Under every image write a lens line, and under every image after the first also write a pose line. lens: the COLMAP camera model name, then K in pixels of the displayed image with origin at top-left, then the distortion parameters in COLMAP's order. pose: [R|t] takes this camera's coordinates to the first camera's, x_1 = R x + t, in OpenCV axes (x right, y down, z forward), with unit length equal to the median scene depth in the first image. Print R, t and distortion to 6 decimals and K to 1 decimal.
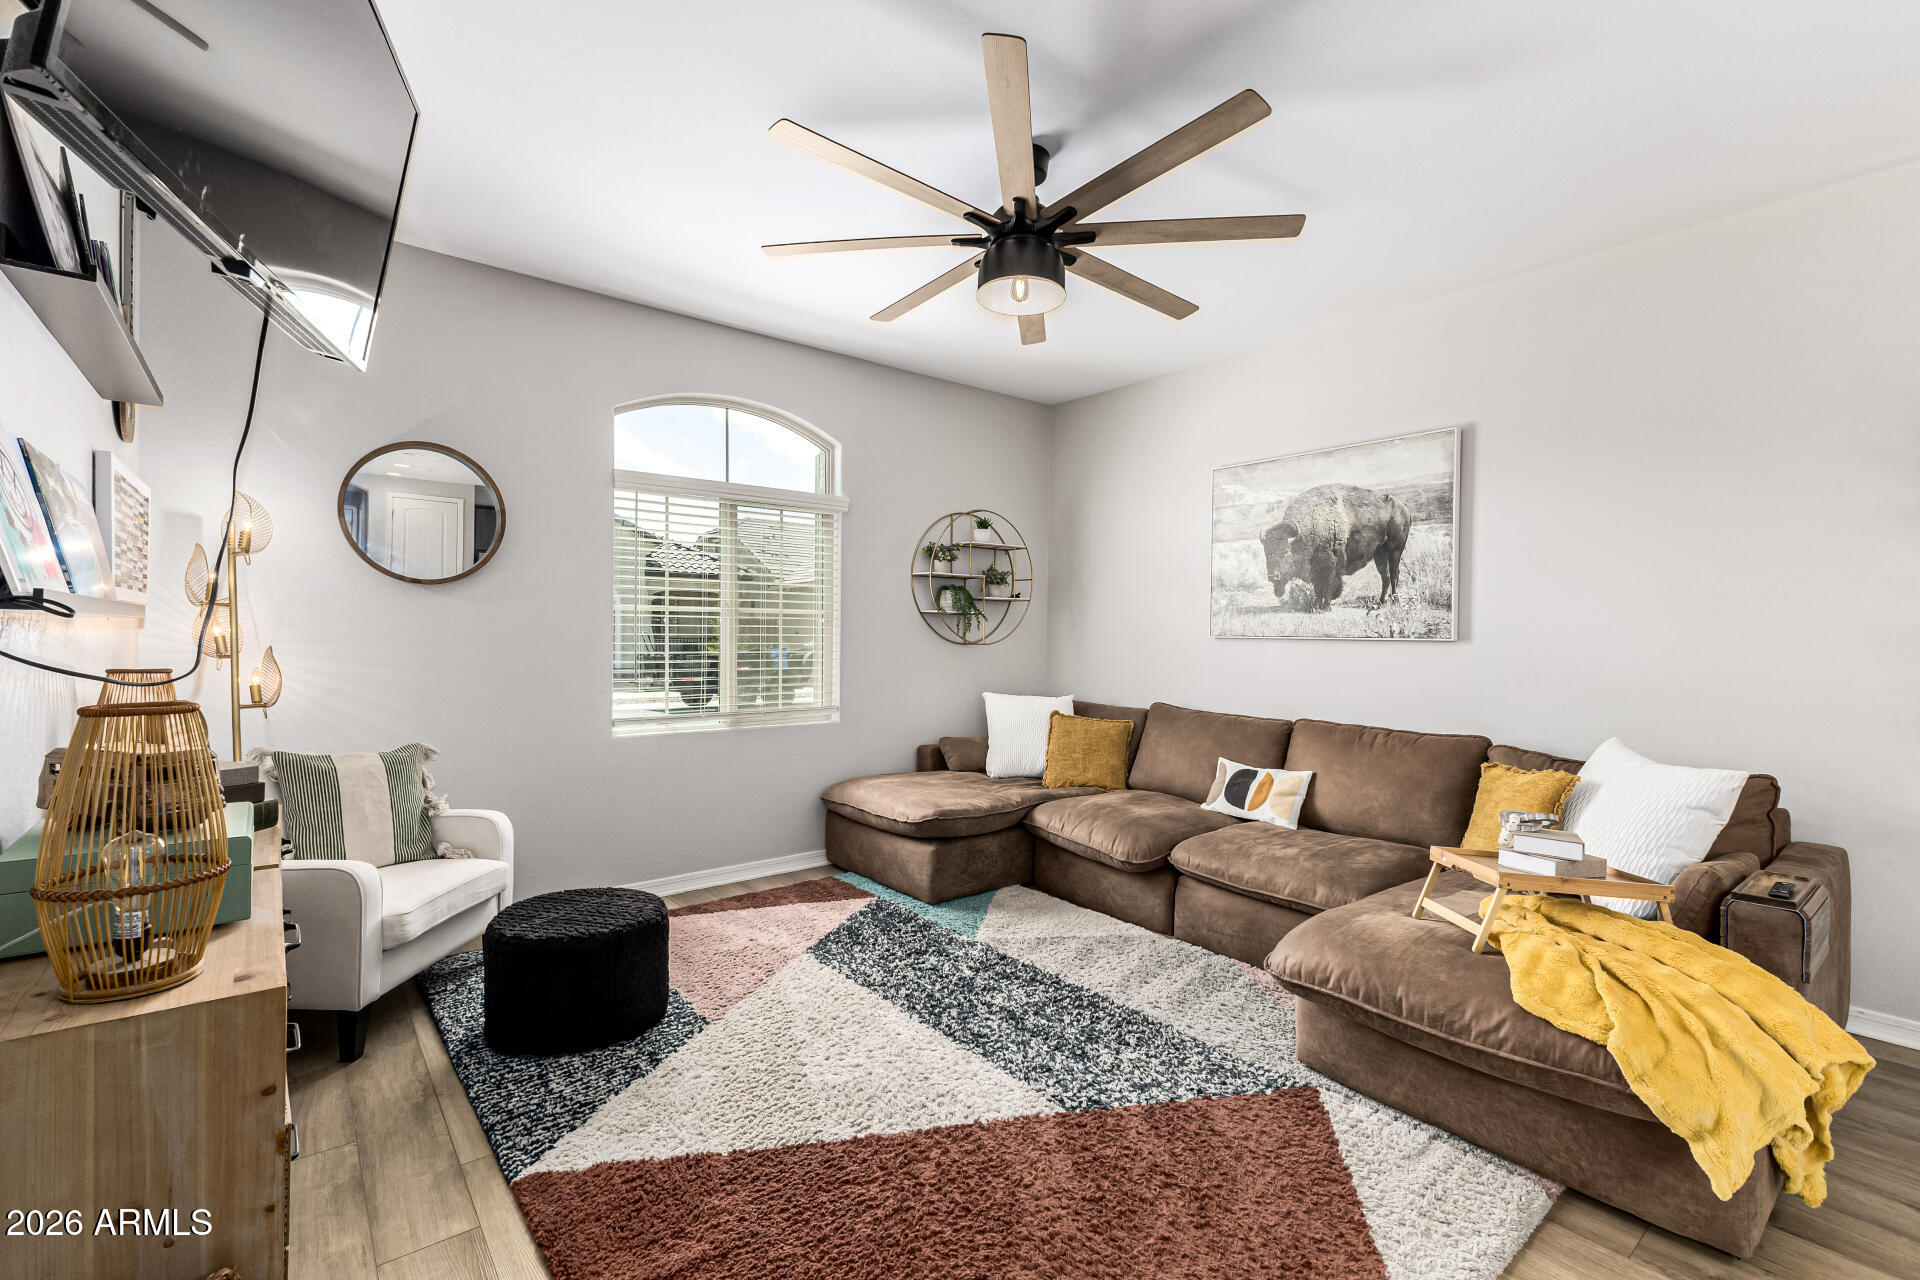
lens RADIAL K [[824.8, 0, 968.9], [0, 824.8, 641.2], [0, 0, 1]] dist [0.010463, -0.002380]
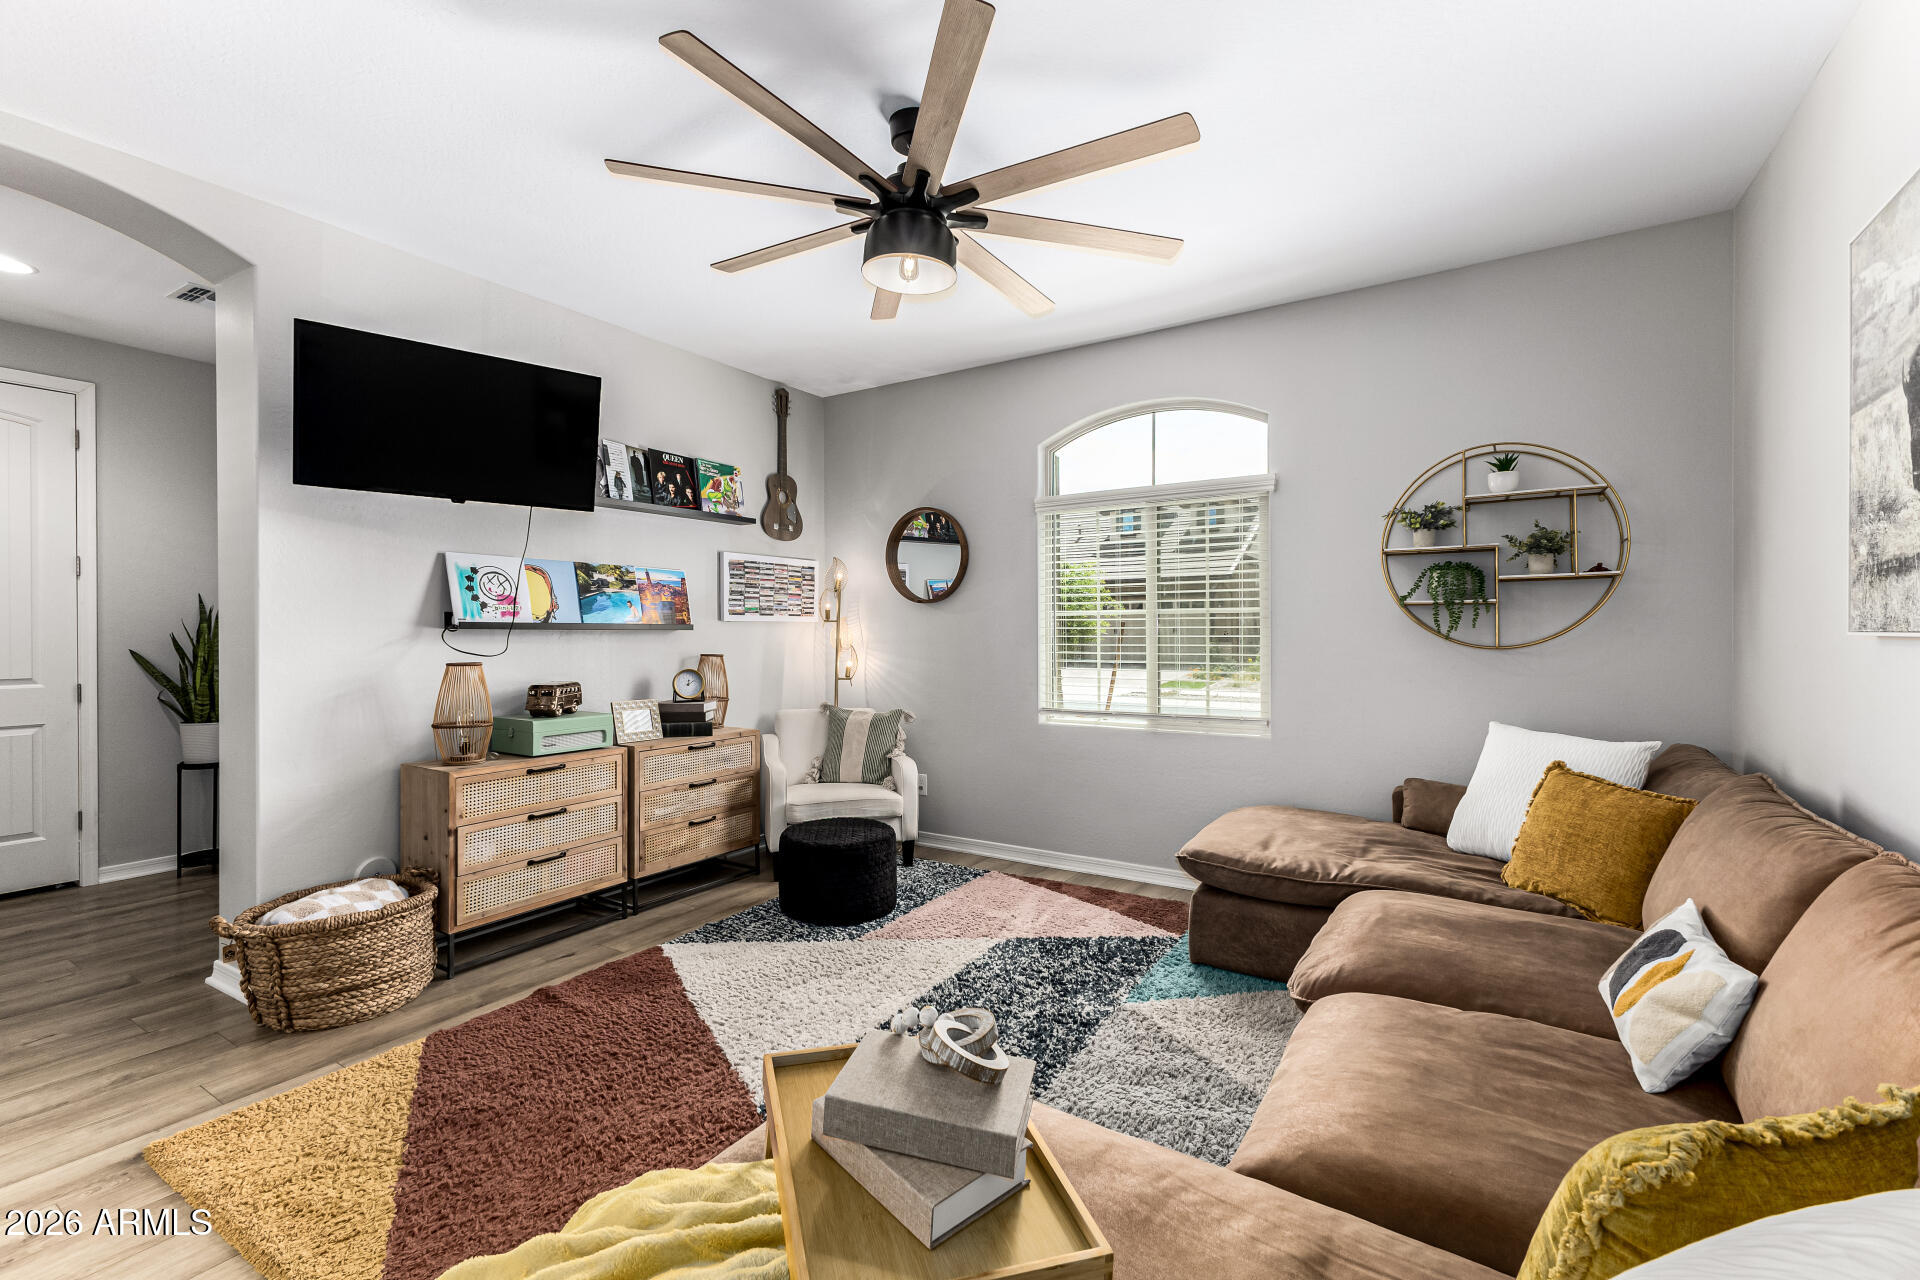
lens RADIAL K [[824.8, 0, 969.8], [0, 824.8, 639.3], [0, 0, 1]] dist [0.010463, -0.002380]
pose [[0.329839, -0.002591, -0.944034, 0.685298], [-0.002120, 0.999992, -0.003486, -0.000071], [0.944035, 0.003151, 0.329831, 0.535502]]
